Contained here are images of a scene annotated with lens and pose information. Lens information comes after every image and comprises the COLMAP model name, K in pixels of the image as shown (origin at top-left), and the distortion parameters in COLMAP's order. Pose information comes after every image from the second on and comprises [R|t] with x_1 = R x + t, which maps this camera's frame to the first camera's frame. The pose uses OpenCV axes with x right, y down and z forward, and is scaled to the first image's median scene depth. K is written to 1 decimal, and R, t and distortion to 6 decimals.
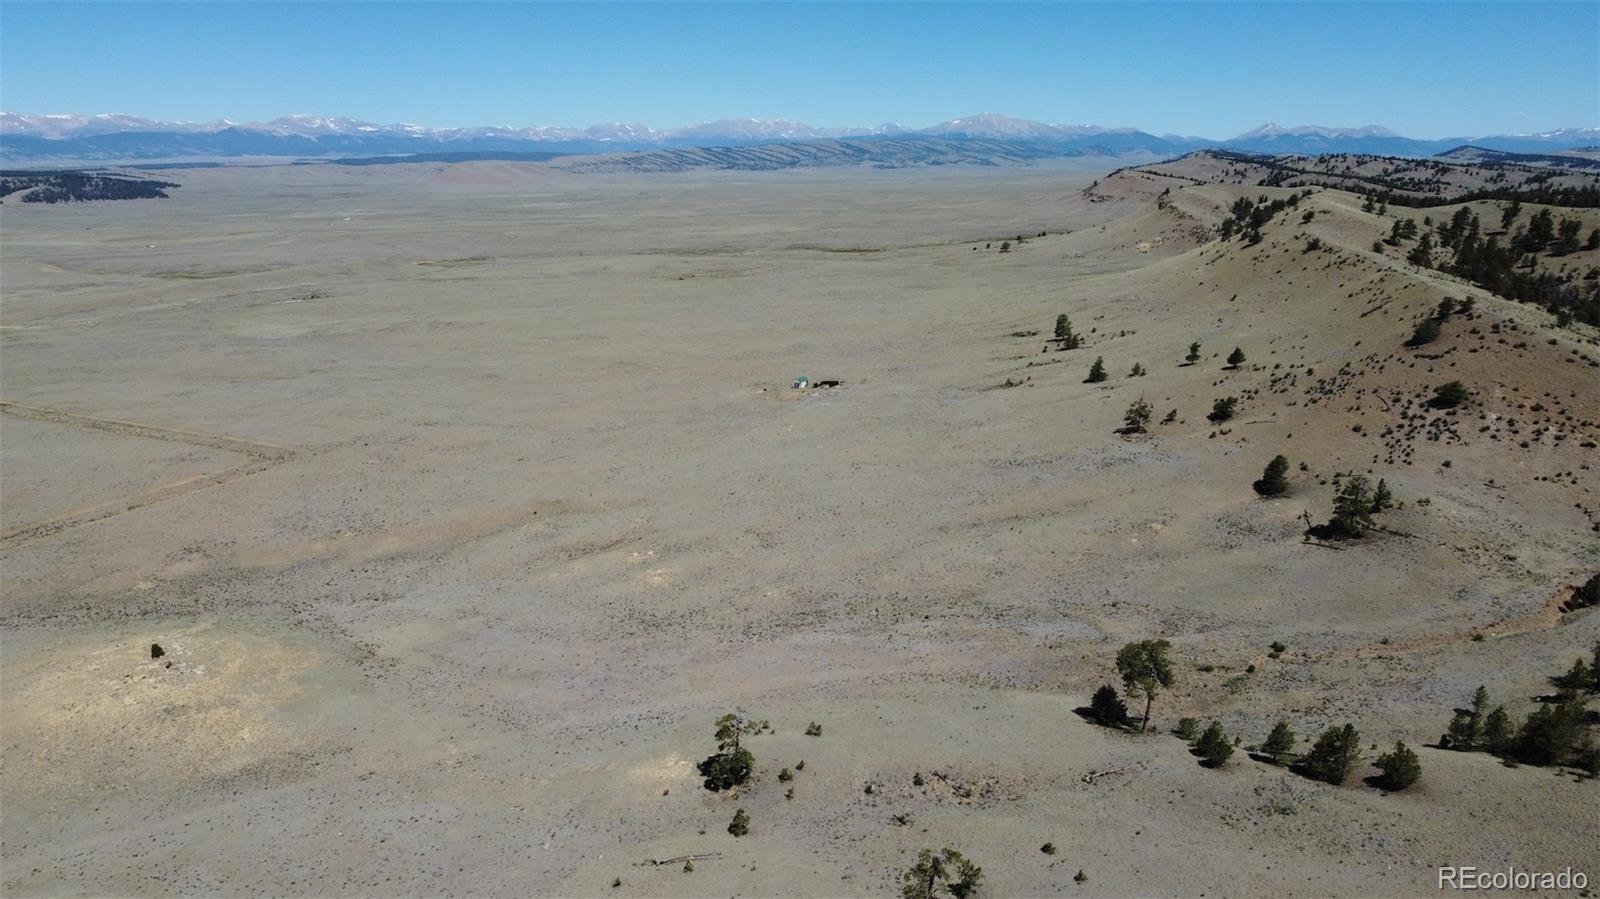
lens RADIAL K [[1221.5, 0, 793.6], [0, 1221.5, 447.8], [0, 0, 1]] dist [0.000135, -0.001742]
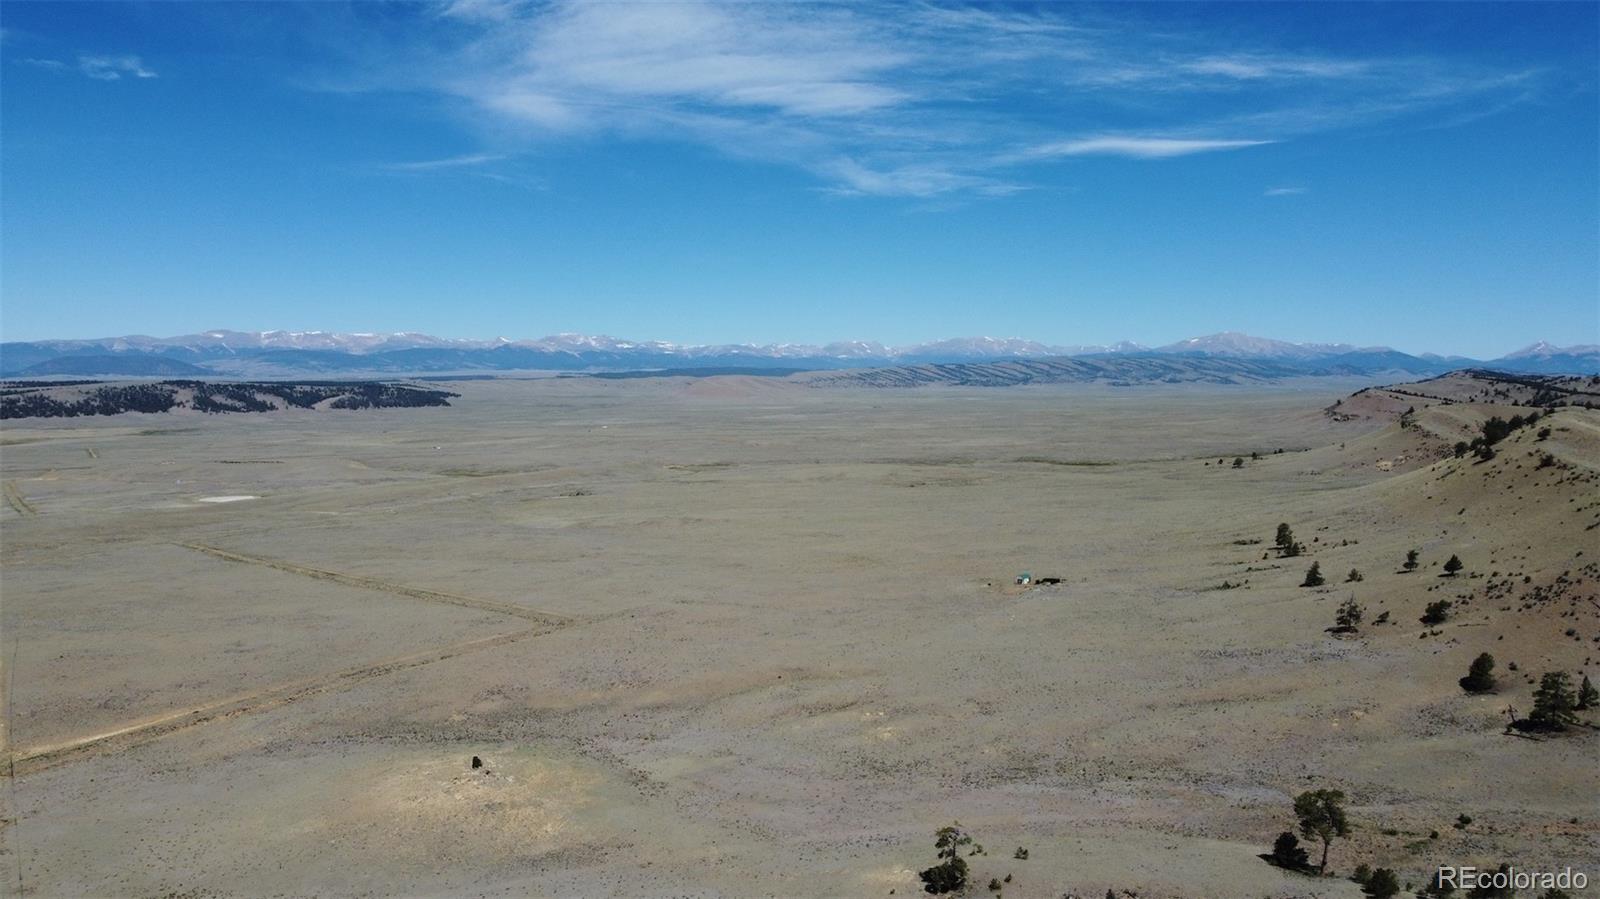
lens RADIAL K [[1221.5, 0, 793.6], [0, 1221.5, 447.8], [0, 0, 1]] dist [0.000135, -0.001742]
pose [[0.982344, 0.018014, -0.186212, 0.006160], [-0.049769, 0.984650, -0.167297, 0.026150], [0.180340, 0.173611, 0.968162, -0.102818]]
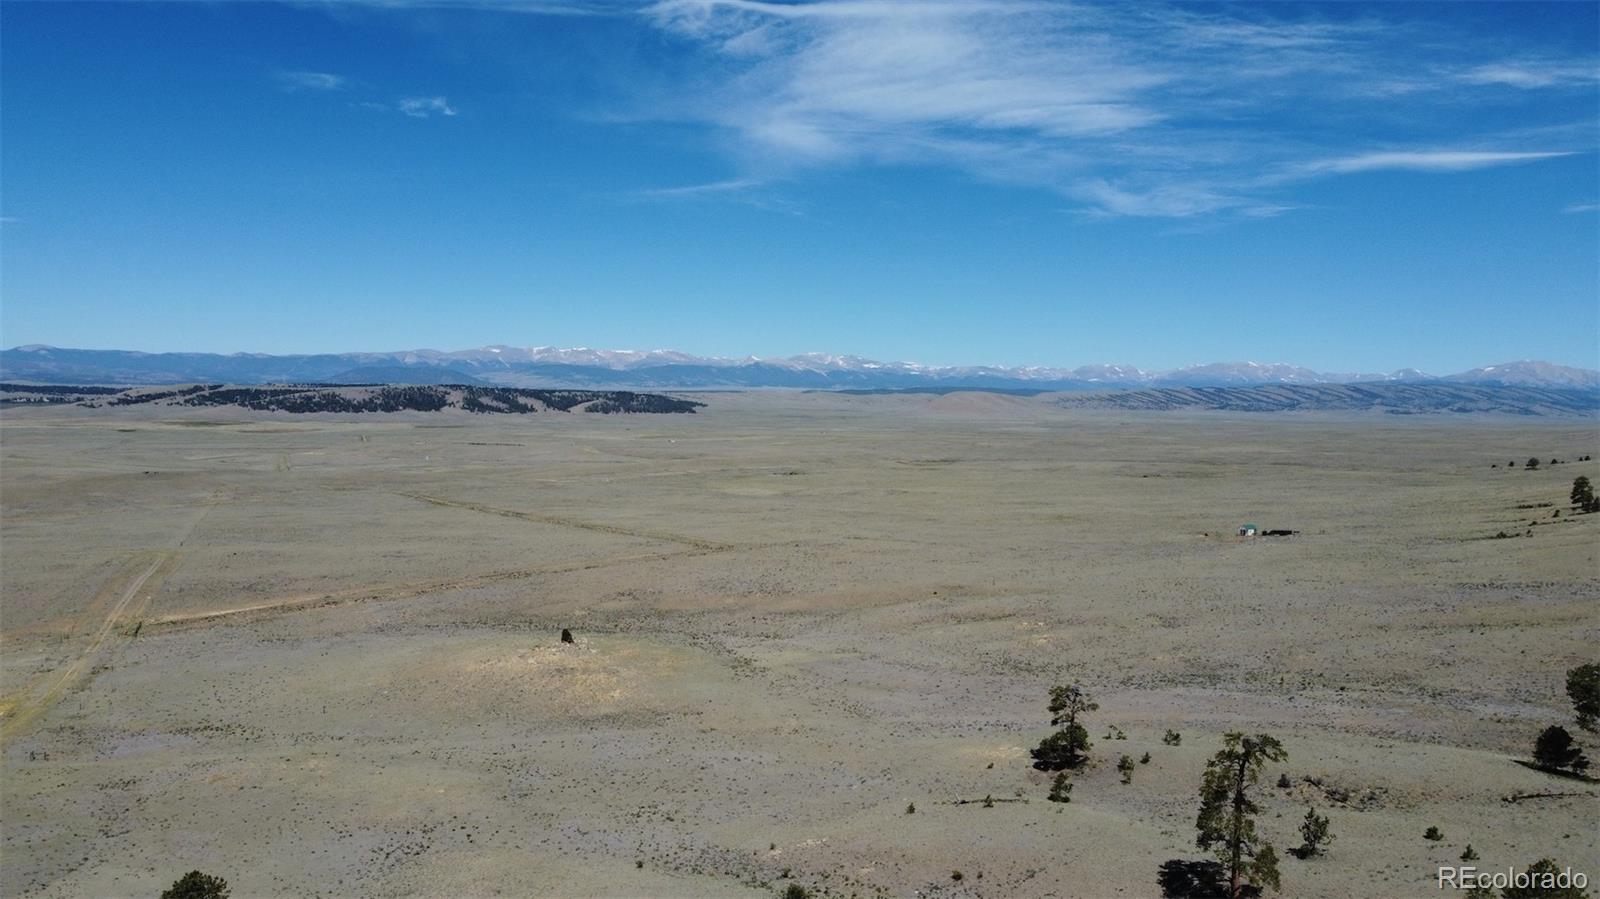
lens RADIAL K [[1221.5, 0, 793.6], [0, 1221.5, 447.8], [0, 0, 1]] dist [0.000135, -0.001742]
pose [[0.925012, 0.041129, -0.377706, 0.040743], [-0.112385, 0.979256, -0.168602, 0.094148], [0.362937, 0.198408, 0.910446, 0.028139]]
